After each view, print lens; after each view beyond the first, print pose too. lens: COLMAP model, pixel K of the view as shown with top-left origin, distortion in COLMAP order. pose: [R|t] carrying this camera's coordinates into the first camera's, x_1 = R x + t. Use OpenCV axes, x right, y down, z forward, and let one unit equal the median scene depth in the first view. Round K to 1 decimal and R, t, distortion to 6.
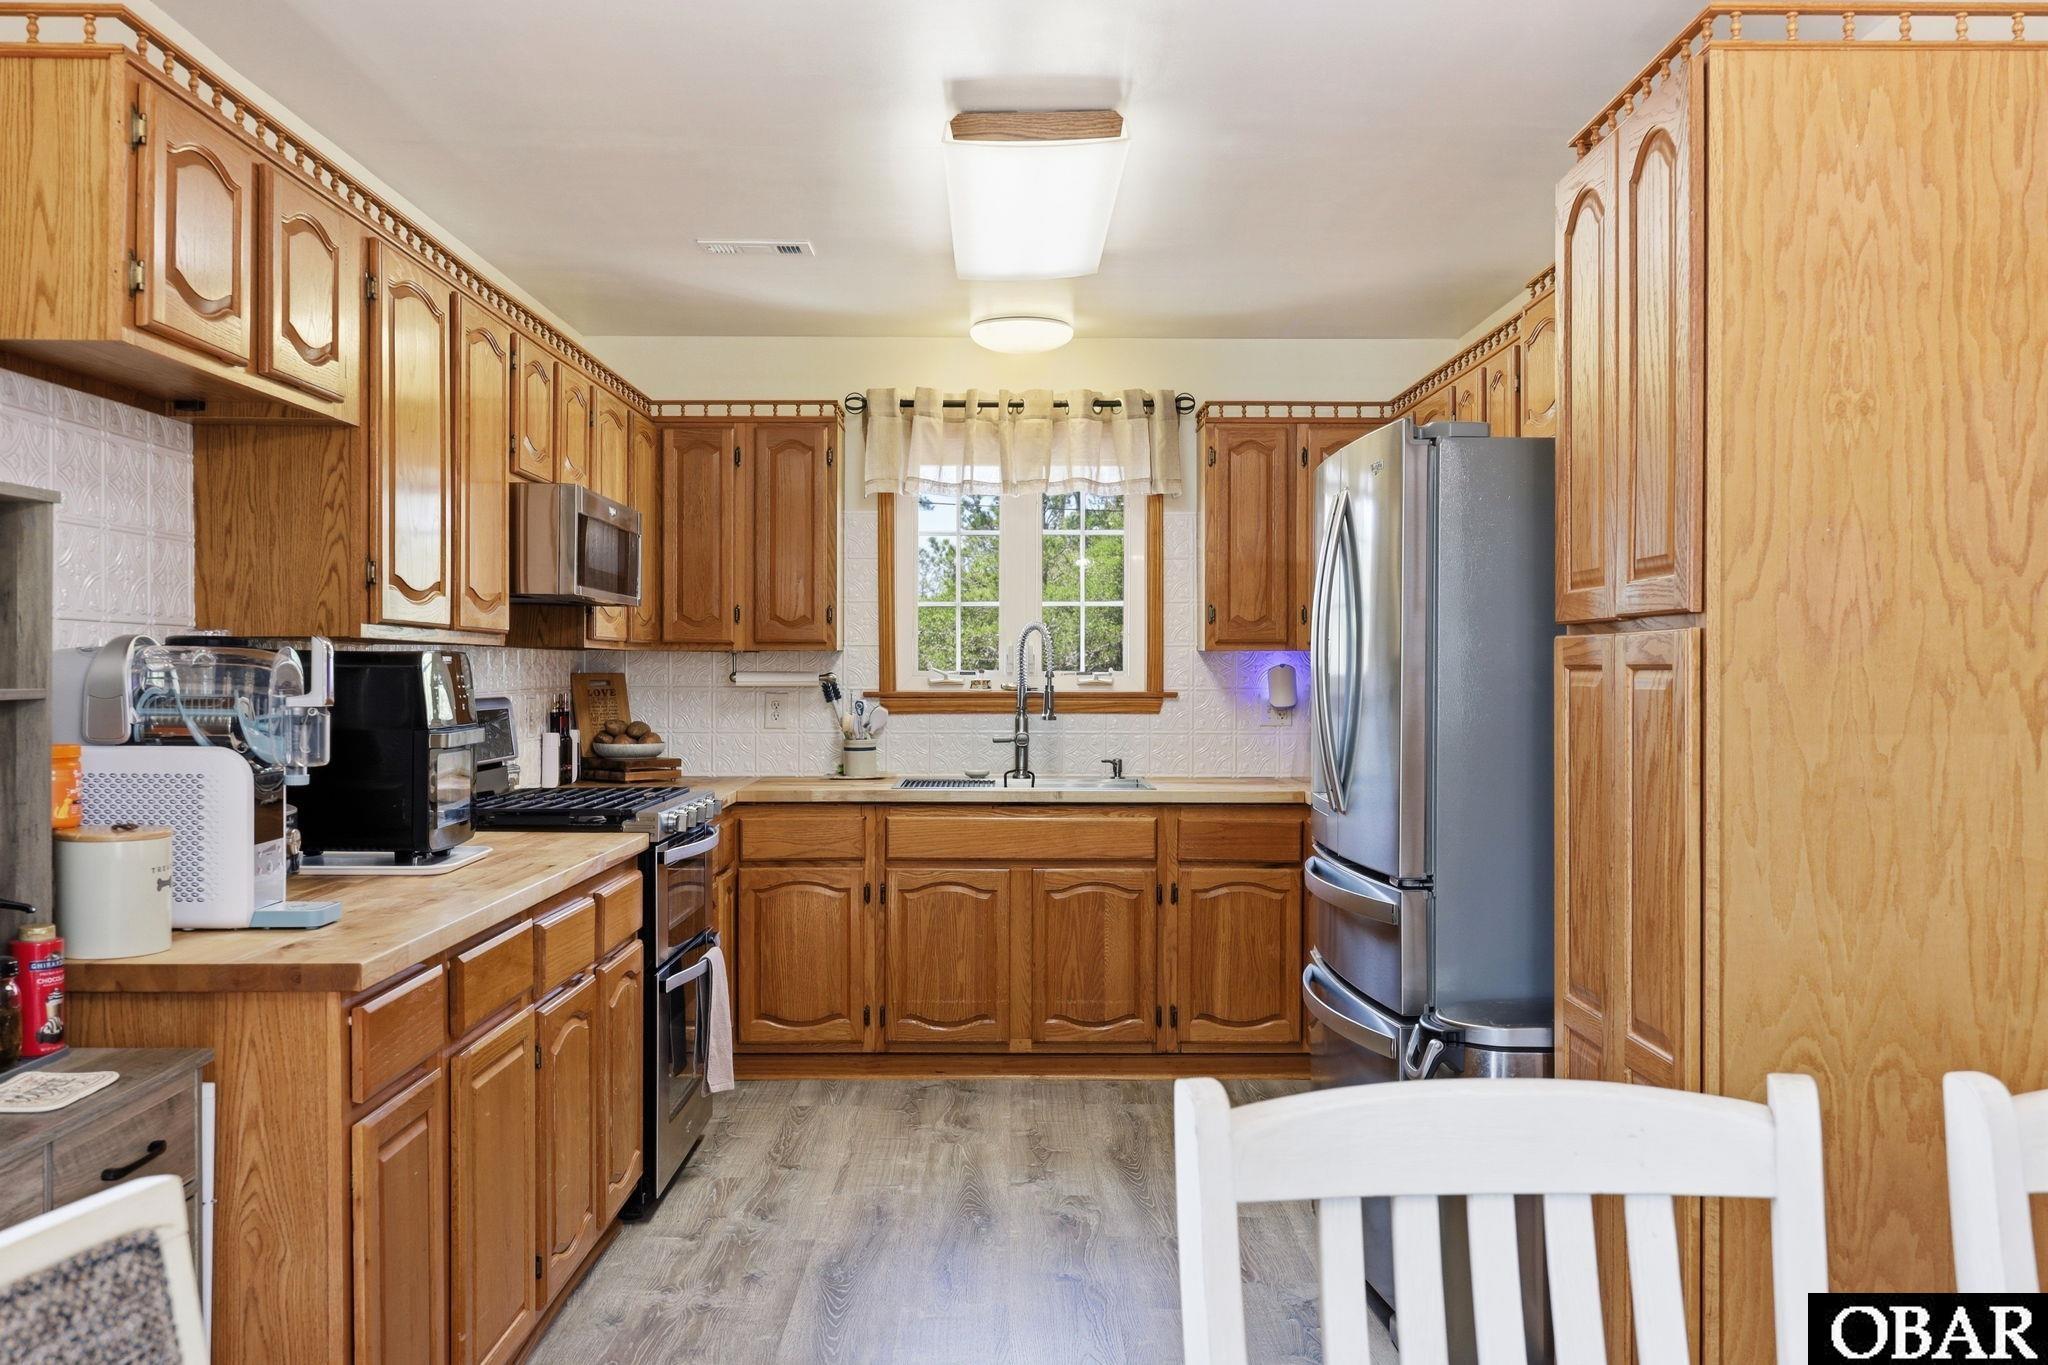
lens RADIAL K [[1719.9, 0, 1028.4], [0, 1719.9, 684.7], [0, 0, 1]] dist [-0.010025, 0.000398]
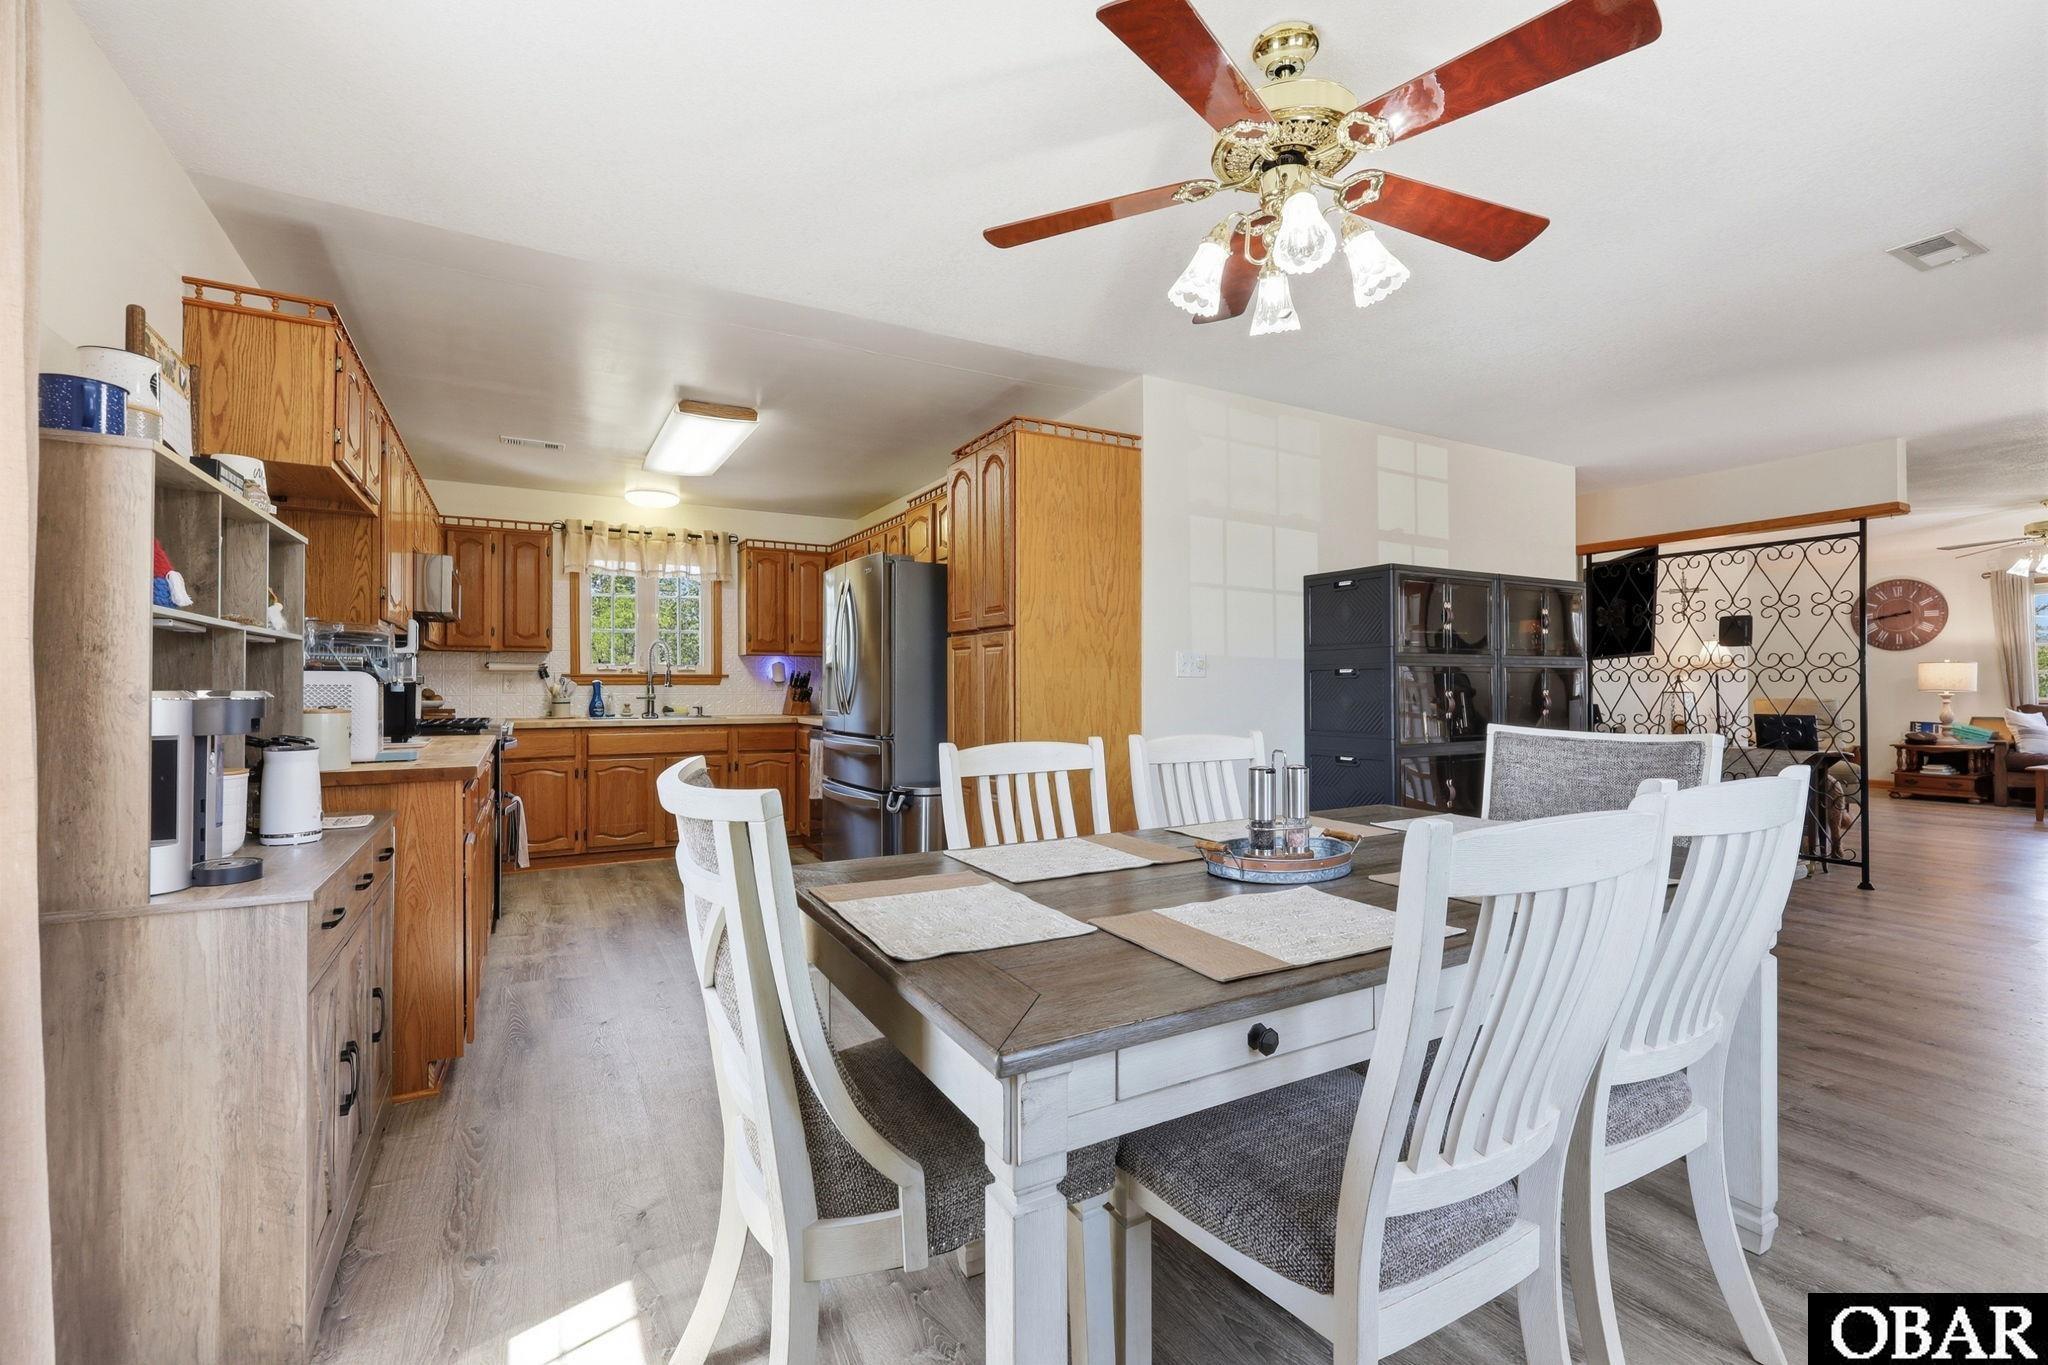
lens RADIAL K [[852.9, 0, 1018.4], [0, 852.9, 676.7], [0, 0, 1]] dist [-0.001832, -0.000071]
pose [[0.878859, 0.001321, 0.477080, -0.115011], [0.005473, 0.999902, -0.012851, 0.025443], [-0.477051, 0.013905, 0.878766, -0.106359]]
